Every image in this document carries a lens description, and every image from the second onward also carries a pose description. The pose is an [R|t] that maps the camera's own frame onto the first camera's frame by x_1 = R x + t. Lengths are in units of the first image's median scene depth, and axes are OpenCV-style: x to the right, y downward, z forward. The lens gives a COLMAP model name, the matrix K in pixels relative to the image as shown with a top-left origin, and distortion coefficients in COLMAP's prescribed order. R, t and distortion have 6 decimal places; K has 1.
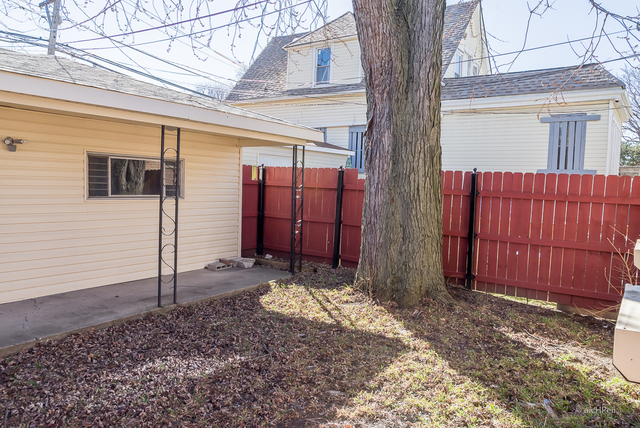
lens RADIAL K [[495.0, 0, 320.0], [0, 495.0, 214.0], [0, 0, 1]] dist [-0.002300, -0.001802]
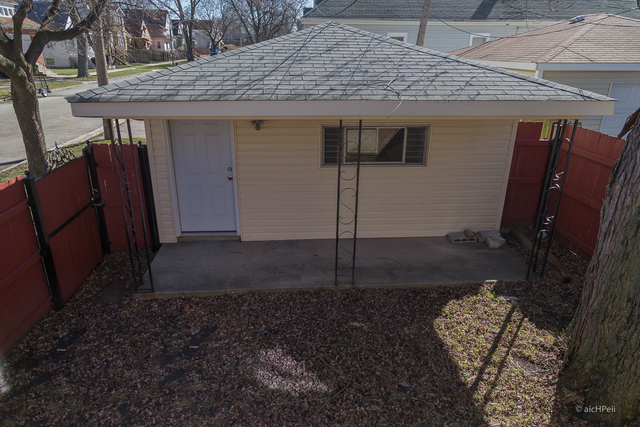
lens RADIAL K [[435.5, 0, 320.0], [0, 435.5, 213.5], [0, 0, 1]] dist [0.004779, 0.002915]
pose [[0.604600, 0.262039, -0.752193, 0.314396], [-0.031923, 0.951551, 0.305830, -0.235032], [0.795890, -0.160892, 0.583672, 0.393827]]
